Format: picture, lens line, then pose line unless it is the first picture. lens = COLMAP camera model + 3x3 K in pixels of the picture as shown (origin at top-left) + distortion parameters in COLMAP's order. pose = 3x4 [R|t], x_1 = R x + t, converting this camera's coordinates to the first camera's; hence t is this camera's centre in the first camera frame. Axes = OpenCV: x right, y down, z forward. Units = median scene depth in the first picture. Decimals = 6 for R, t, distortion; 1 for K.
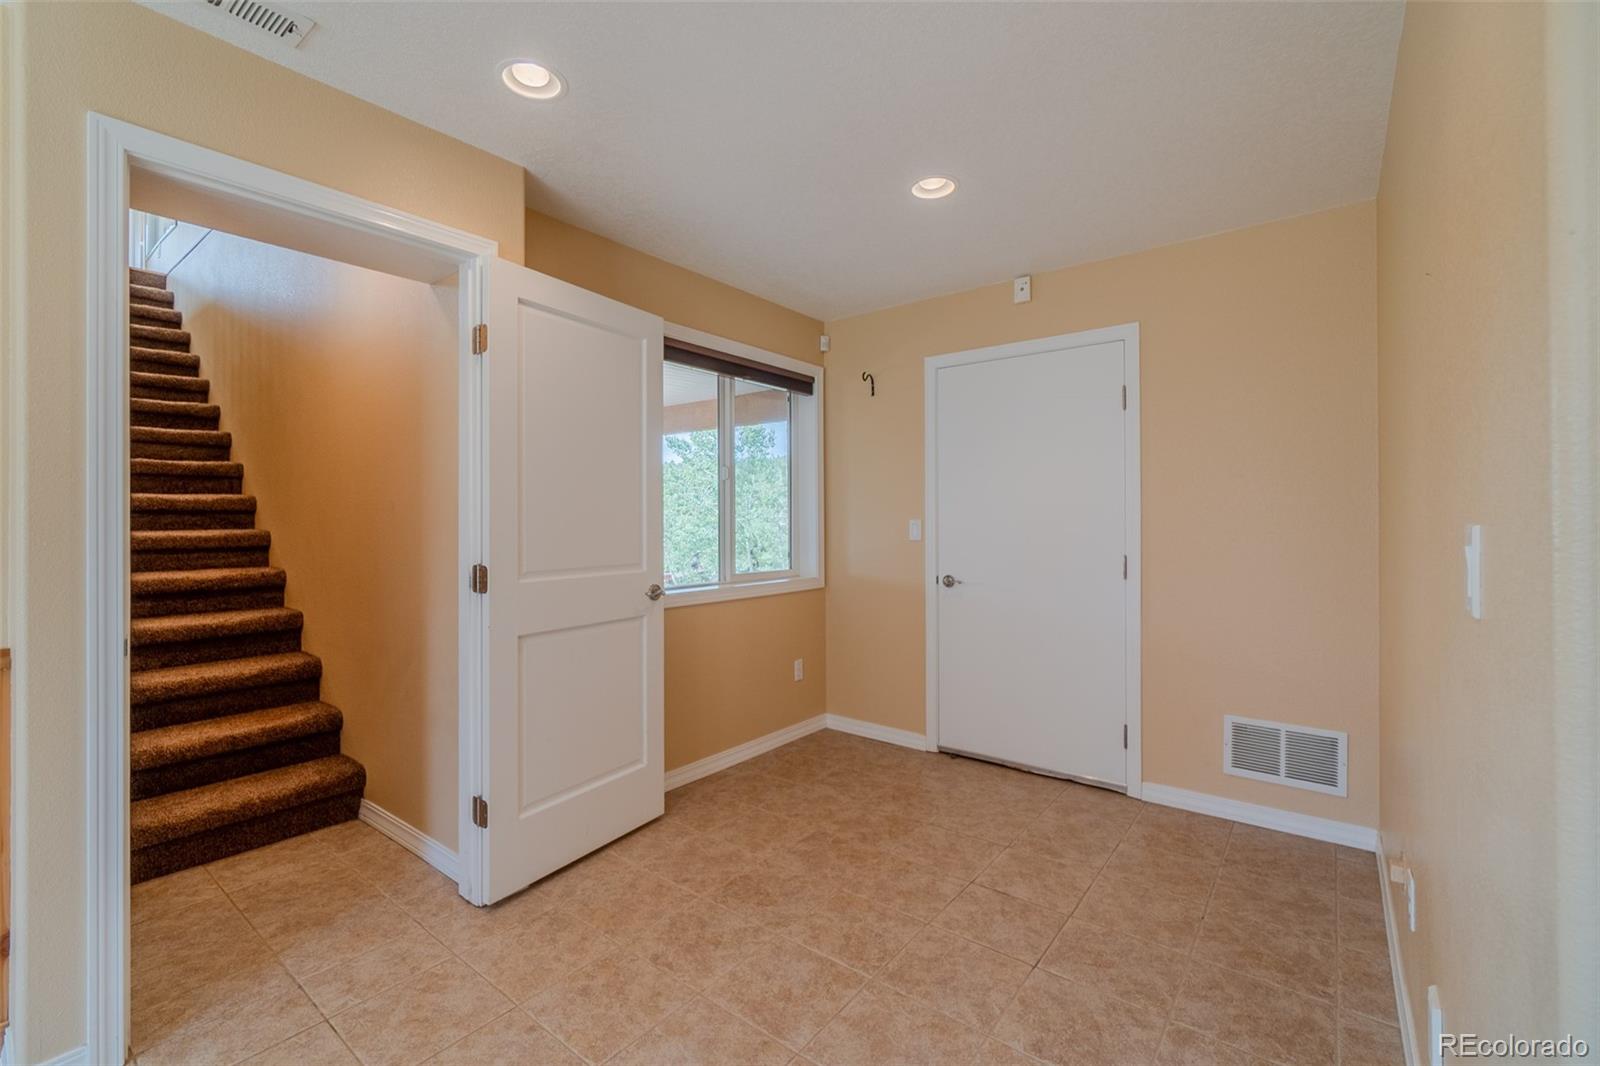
lens RADIAL K [[695.3, 0, 800.0], [0, 695.3, 521.3], [0, 0, 1]] dist [-0.013099, 0.004857]
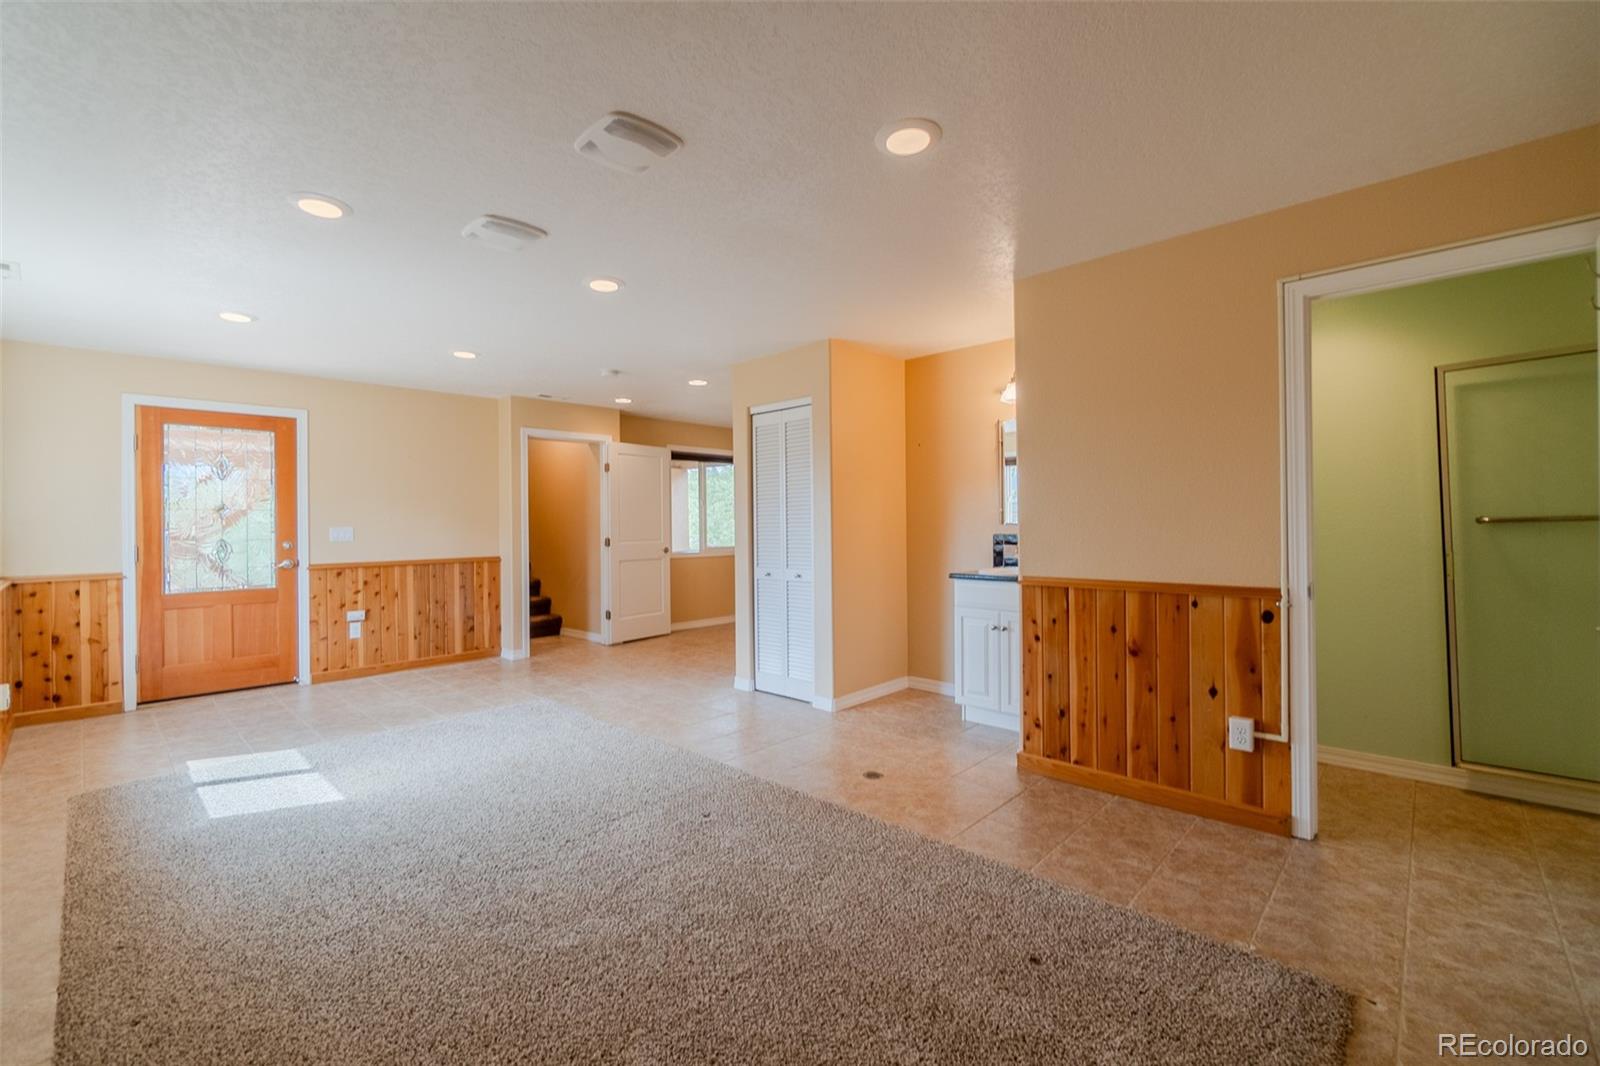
lens RADIAL K [[695.3, 0, 801.6], [0, 695.3, 519.5], [0, 0, 1]] dist [-0.013099, 0.004857]
pose [[0.995790, -0.008066, -0.091303, 0.586411], [0.007618, 0.999957, -0.005251, -0.000115], [0.091342, 0.004533, 0.995809, -1.712486]]
